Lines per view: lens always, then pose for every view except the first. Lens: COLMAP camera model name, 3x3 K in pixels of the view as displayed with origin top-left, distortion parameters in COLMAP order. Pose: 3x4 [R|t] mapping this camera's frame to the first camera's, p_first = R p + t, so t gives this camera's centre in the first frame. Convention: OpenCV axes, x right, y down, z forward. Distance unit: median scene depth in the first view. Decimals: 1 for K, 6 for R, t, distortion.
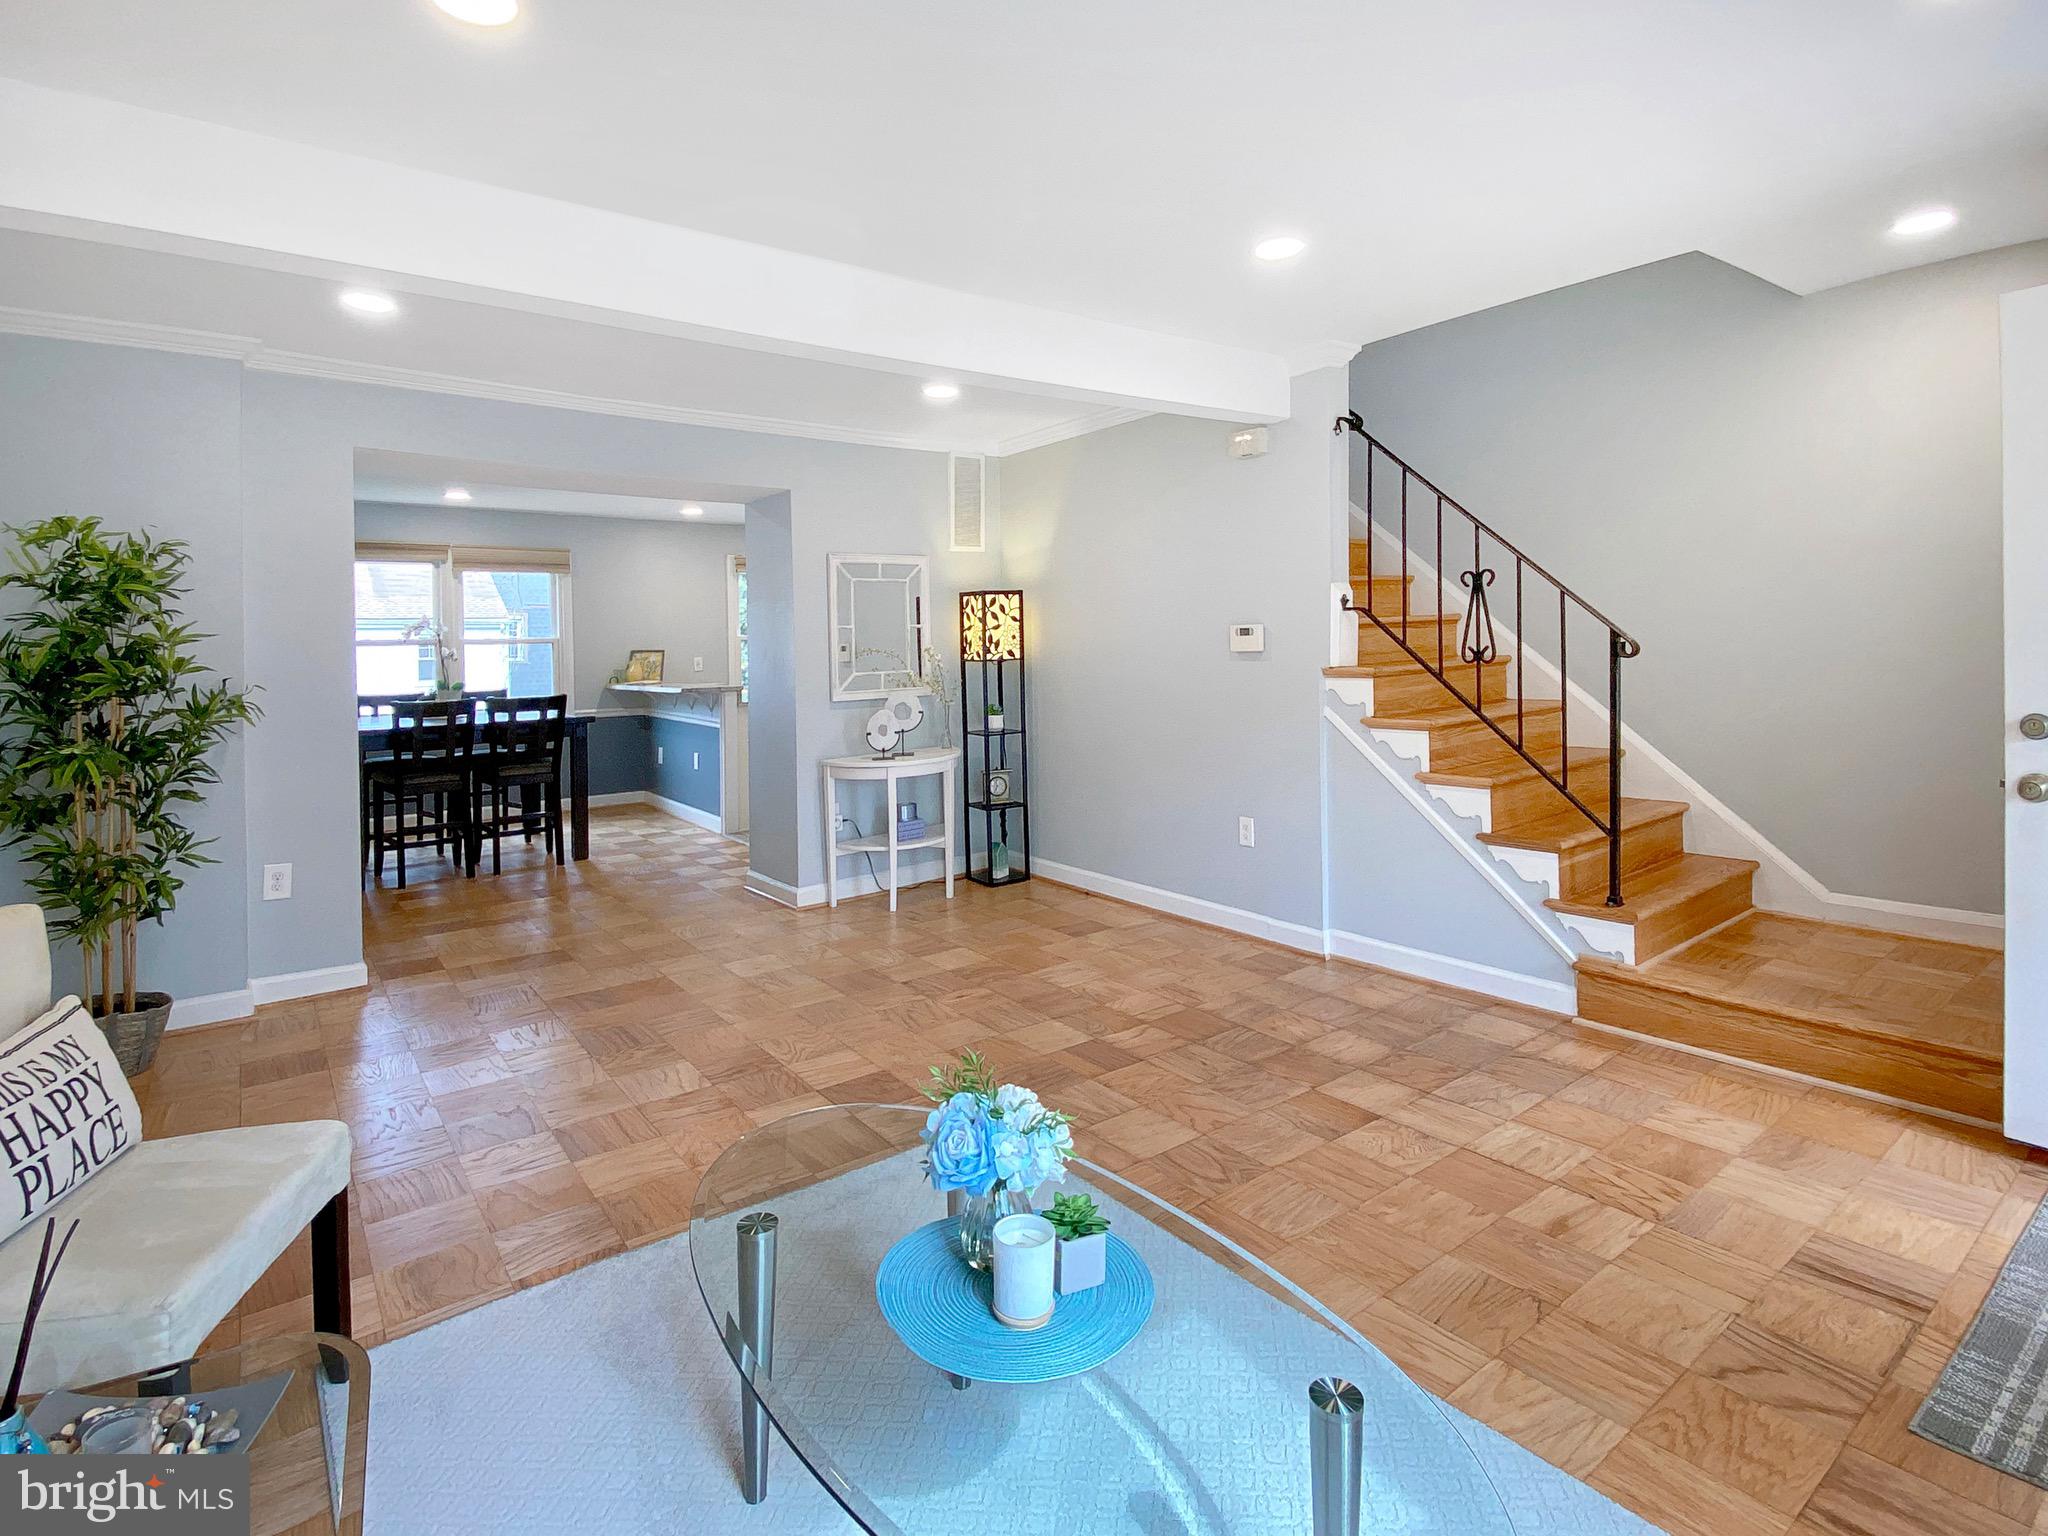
lens RADIAL K [[984.2, 0, 1027.1], [0, 984.2, 668.2], [0, 0, 1]] dist [0.041359, 0.000012]
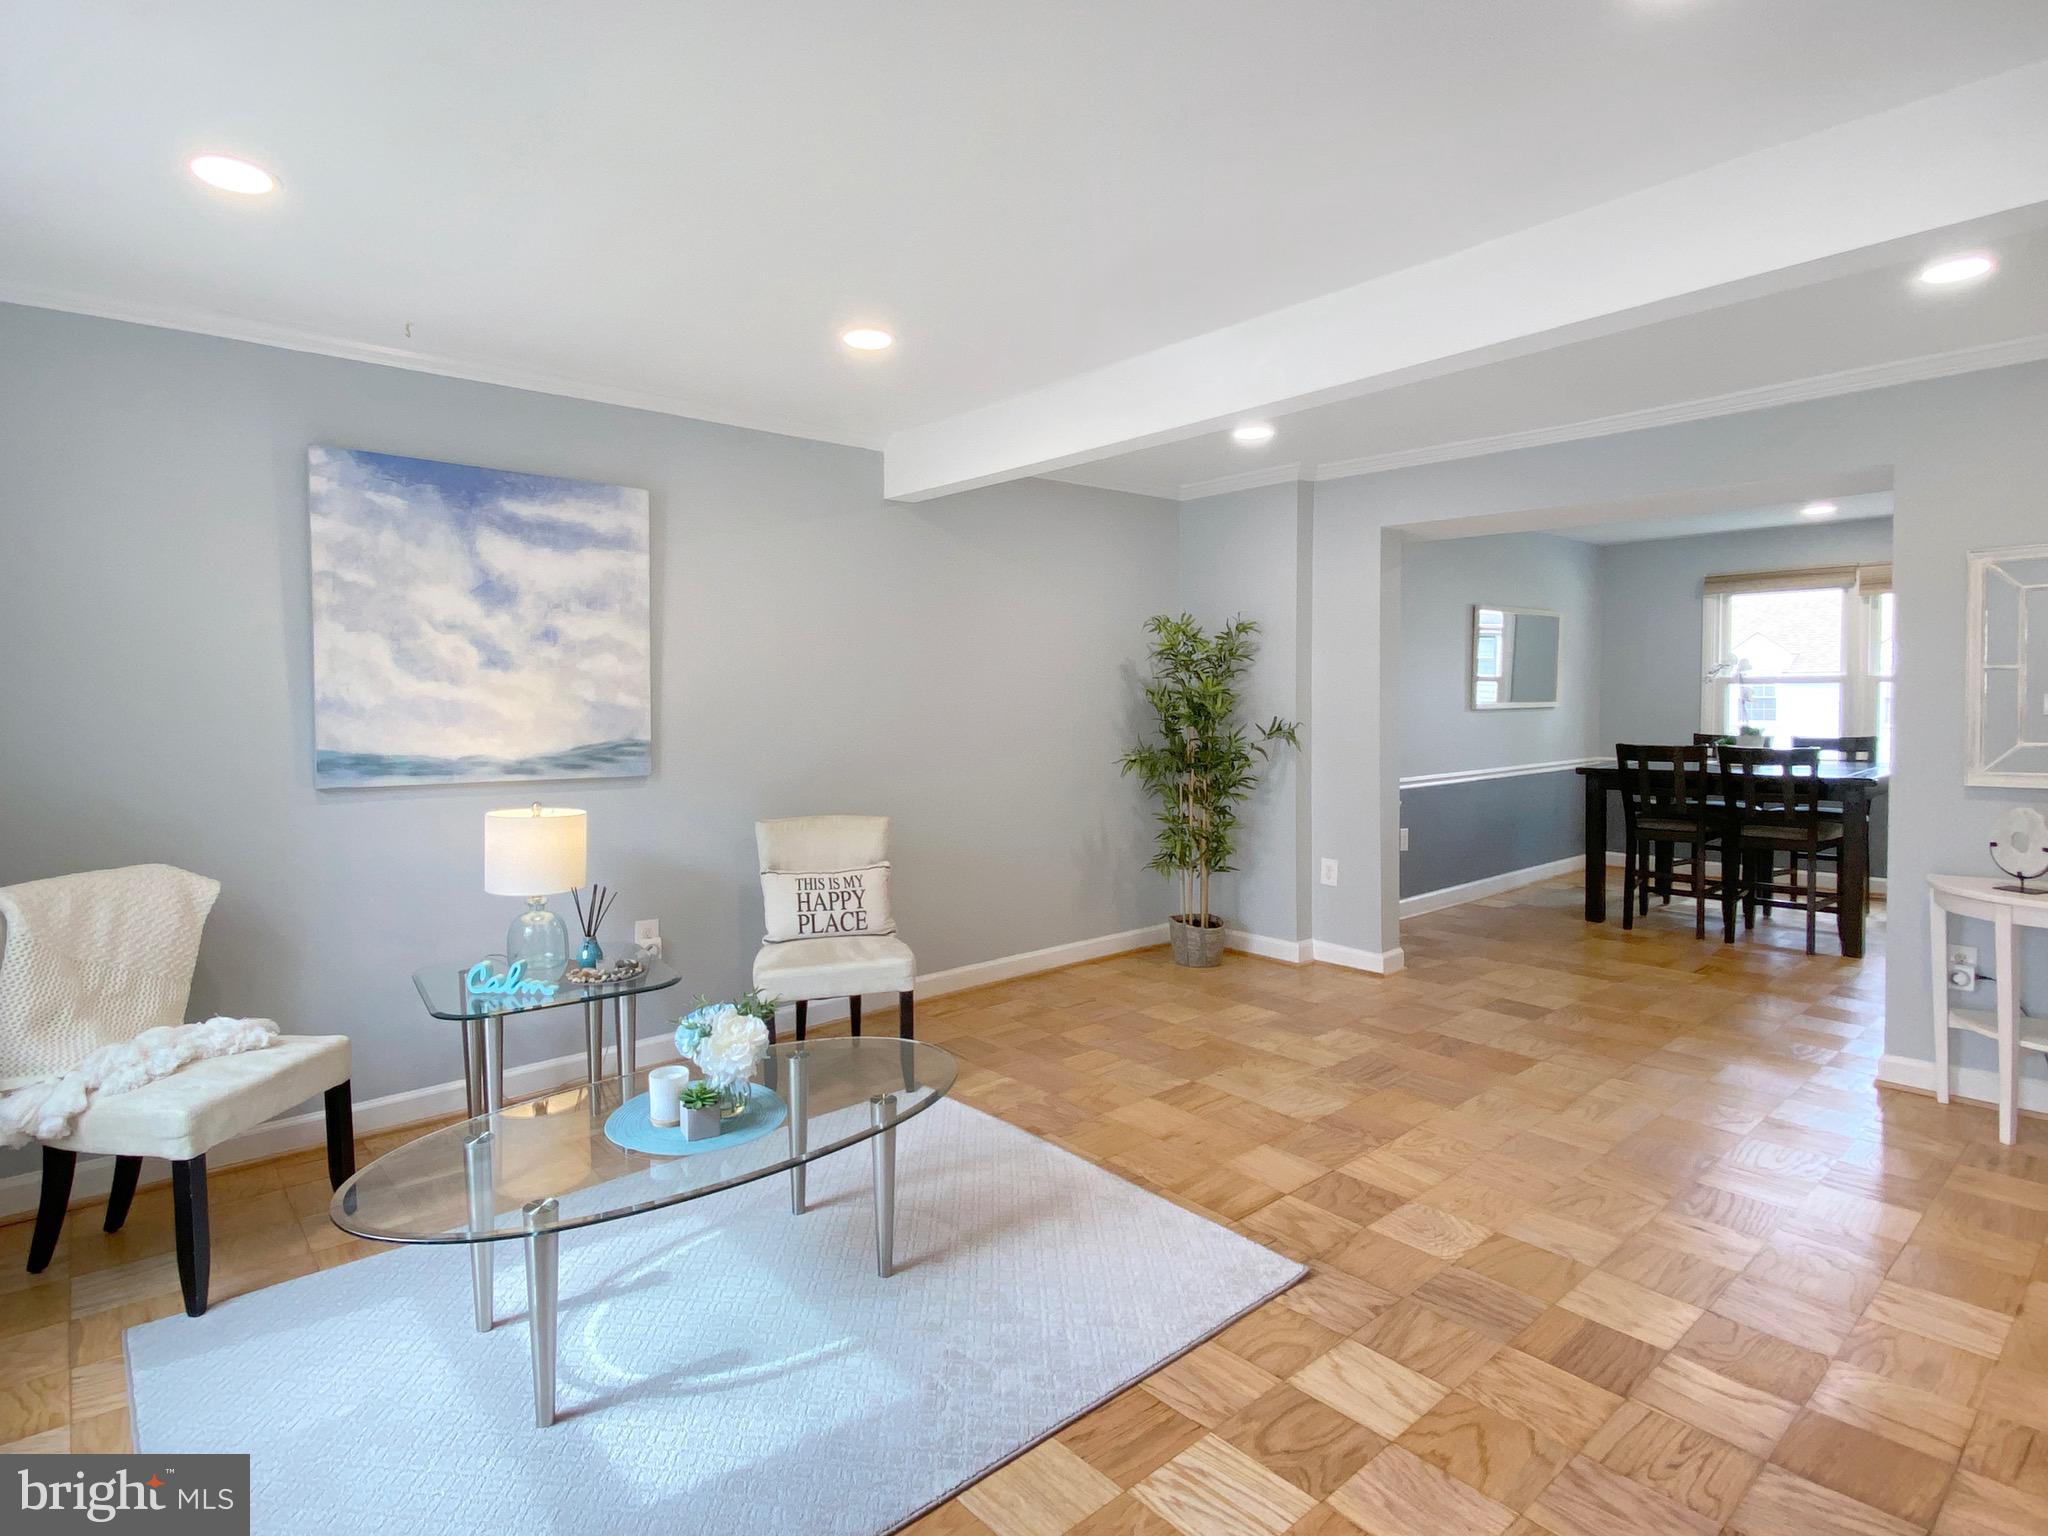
lens RADIAL K [[1054.5, 0, 1018.5], [0, 1054.5, 732.1], [0, 0, 1]] dist [0.028251, -0.001919]
pose [[0.118723, 0.052720, -0.991527, 0.608896], [-0.019926, 0.998515, 0.050706, -0.034294], [0.992727, 0.013737, 0.119597, 0.467391]]
